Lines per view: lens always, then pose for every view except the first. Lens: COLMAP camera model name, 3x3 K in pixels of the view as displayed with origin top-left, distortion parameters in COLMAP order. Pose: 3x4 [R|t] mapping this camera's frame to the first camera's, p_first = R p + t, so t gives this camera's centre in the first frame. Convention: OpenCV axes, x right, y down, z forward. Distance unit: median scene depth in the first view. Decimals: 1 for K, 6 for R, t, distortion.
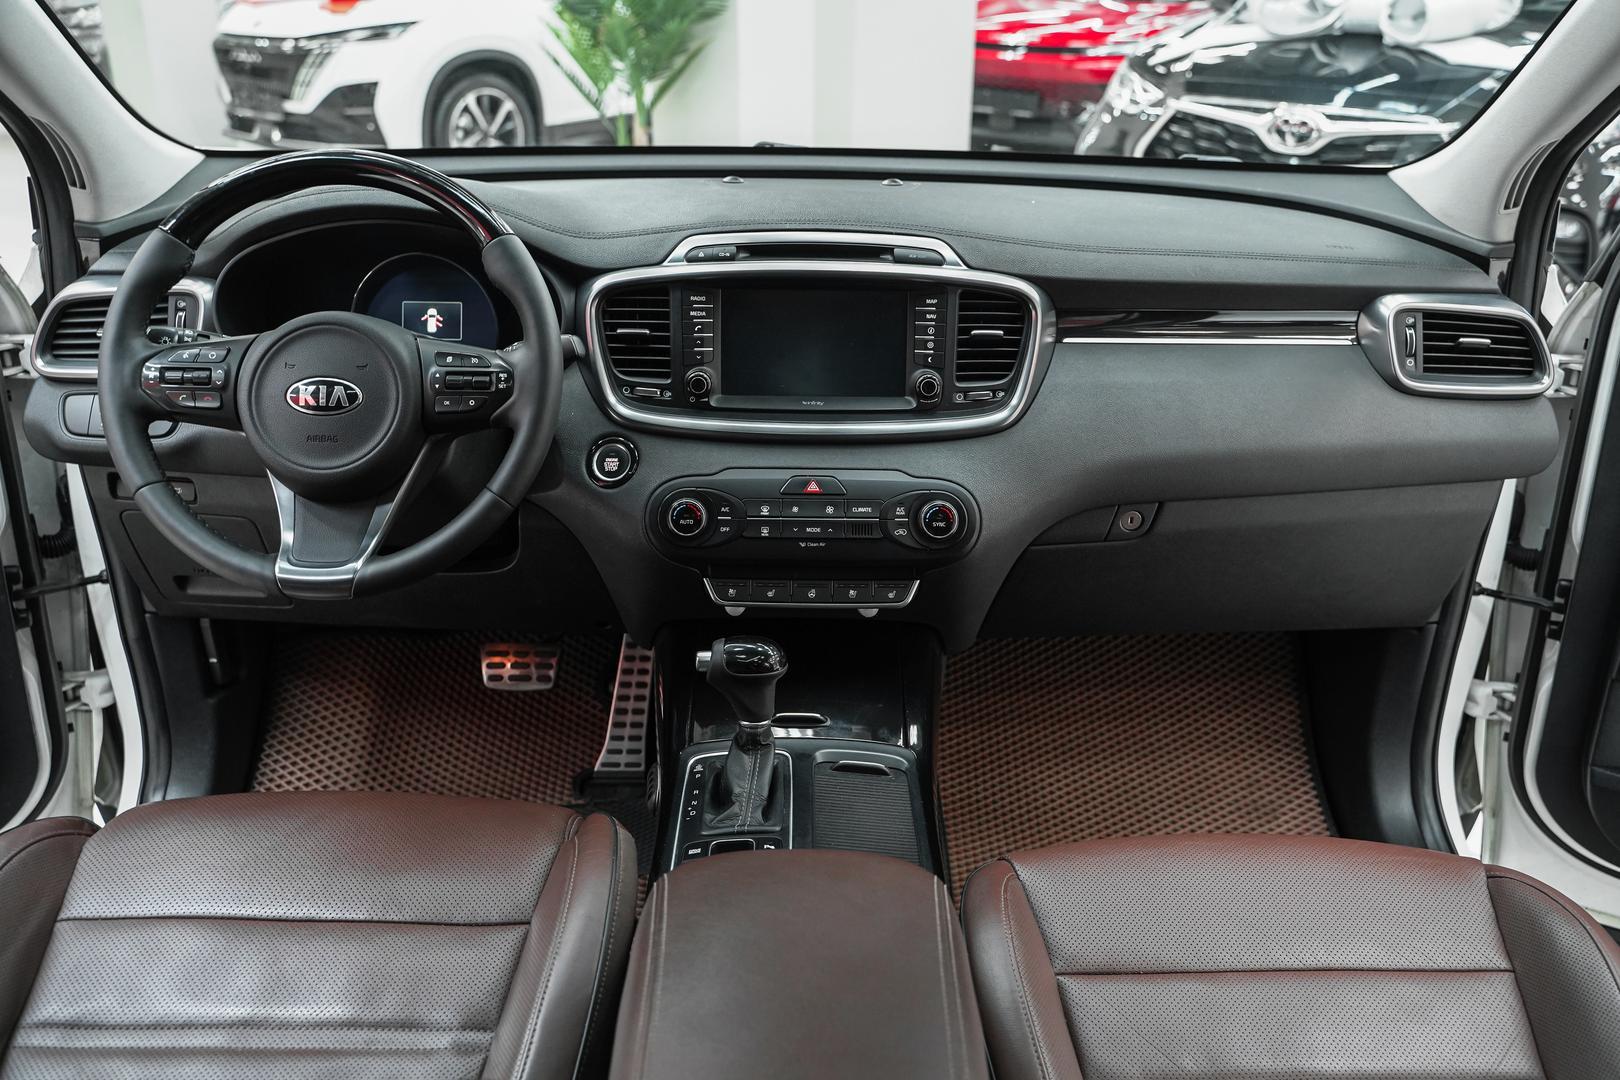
lens RADIAL K [[1312.3, 0, 810.0], [0, 1312.3, 540.0], [0, 0, 1]] dist [-0.016586, 0.000471]
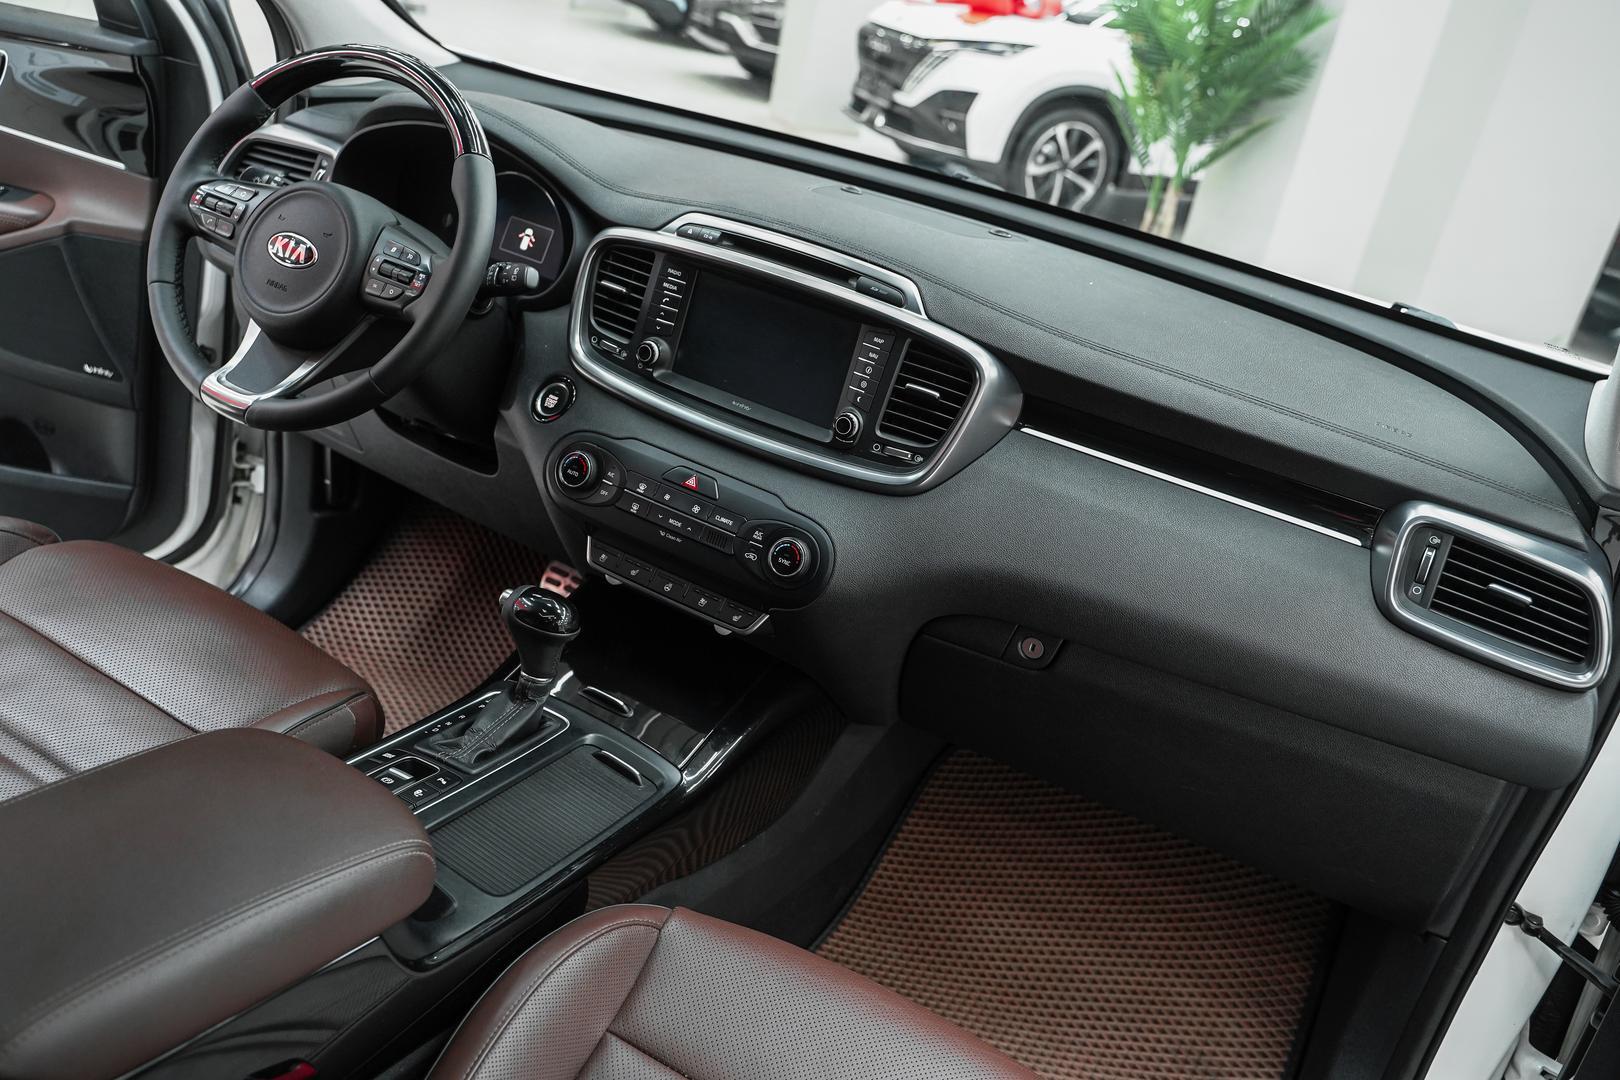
lens RADIAL K [[1332.3, 0, 801.0], [0, 1332.3, 525.0], [0, 0, 1]] dist [-0.021024, 0.003833]
pose [[0.855260, 0.336342, -0.394214, 0.459455], [-0.354381, 0.934663, 0.028610, -0.065596], [0.378080, 0.115233, 0.918573, 0.119603]]
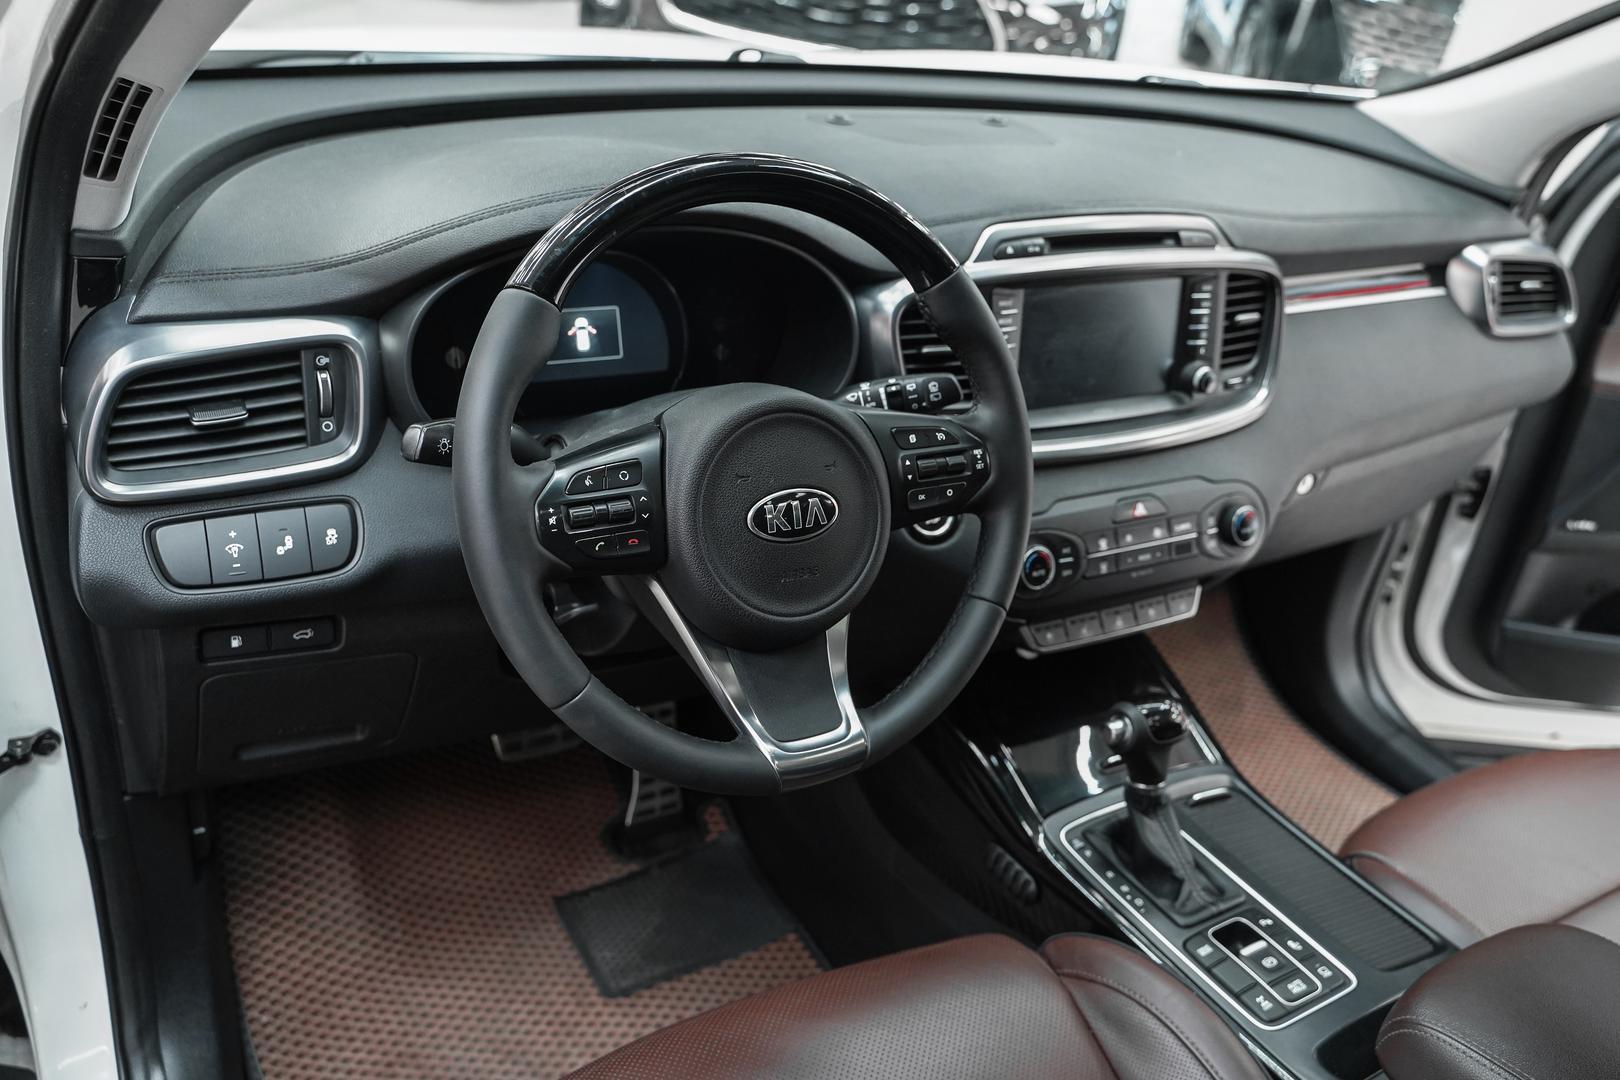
lens RADIAL K [[1332.3, 0, 801.0], [0, 1332.3, 525.0], [0, 0, 1]] dist [-0.021024, 0.003833]
pose [[0.869704, -0.151100, 0.469876, -0.607391], [0.087859, 0.984178, 0.153866, -0.184432], [-0.485691, -0.092534, 0.869219, 0.313803]]
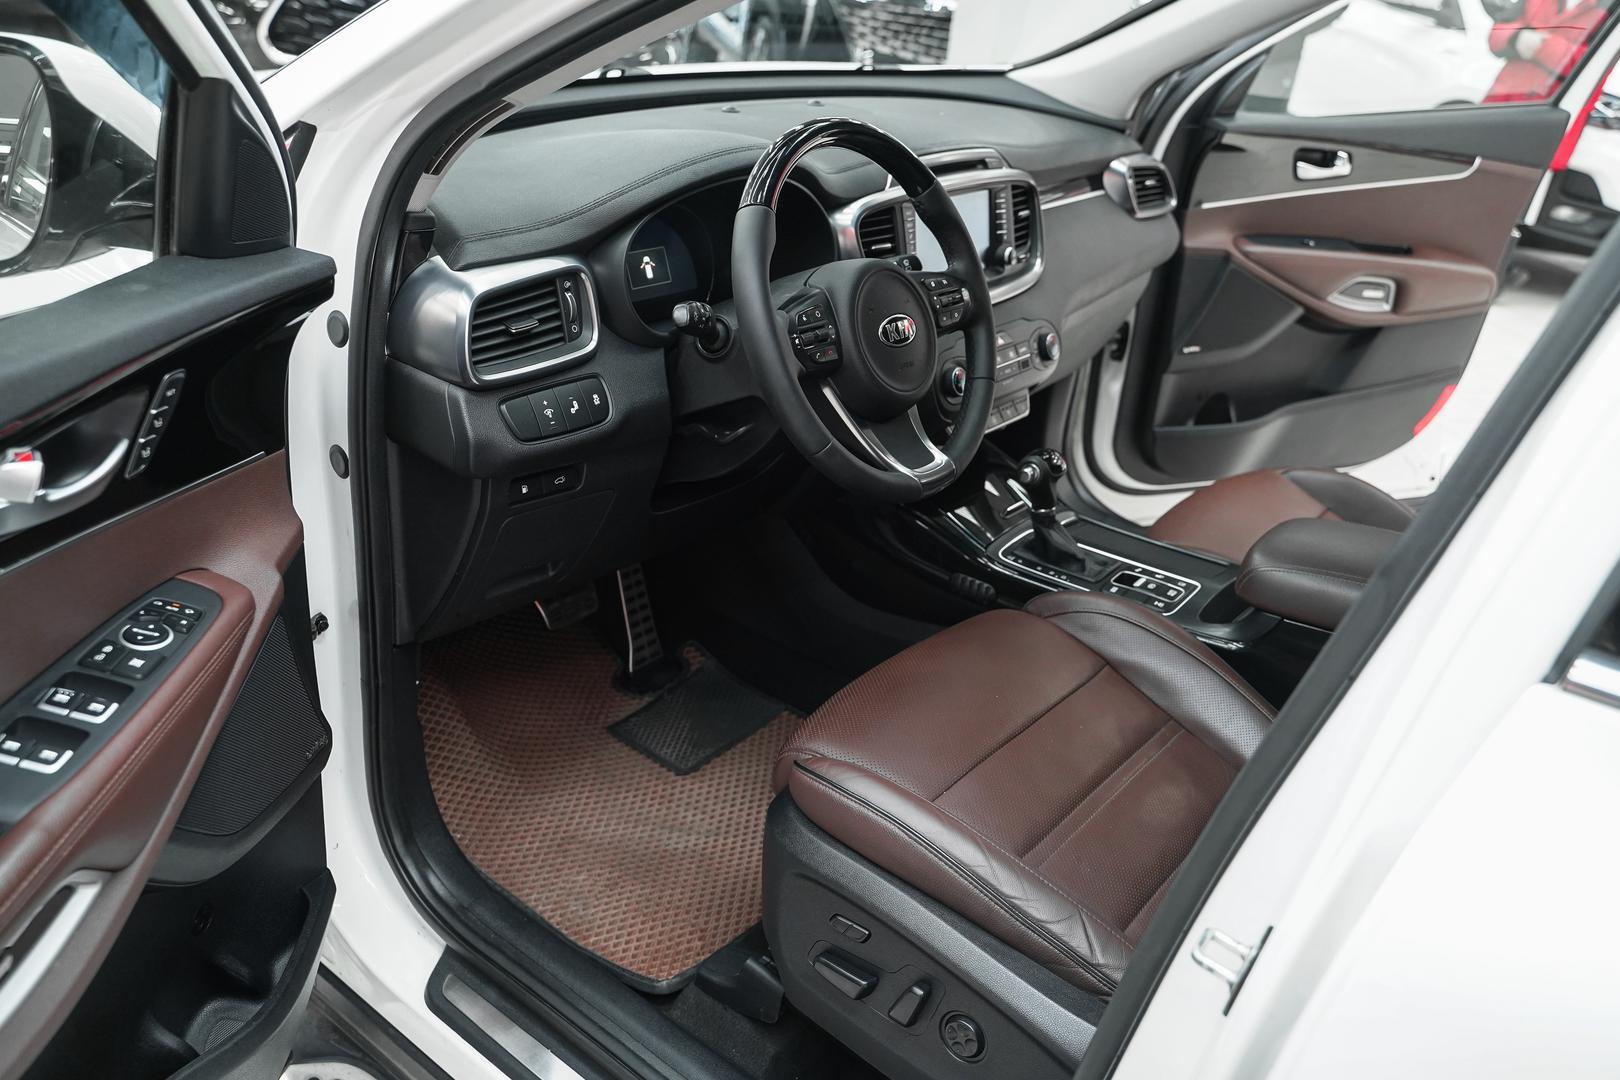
lens RADIAL K [[1338.4, 0, 781.8], [0, 1338.4, 533.3], [0, 0, 1]] dist [-0.033998, -0.002073]
pose [[0.635654, -0.293692, 0.713925, -1.157301], [0.221060, 0.955326, 0.196175, -0.166747], [-0.739646, 0.033121, 0.672180, 0.233695]]
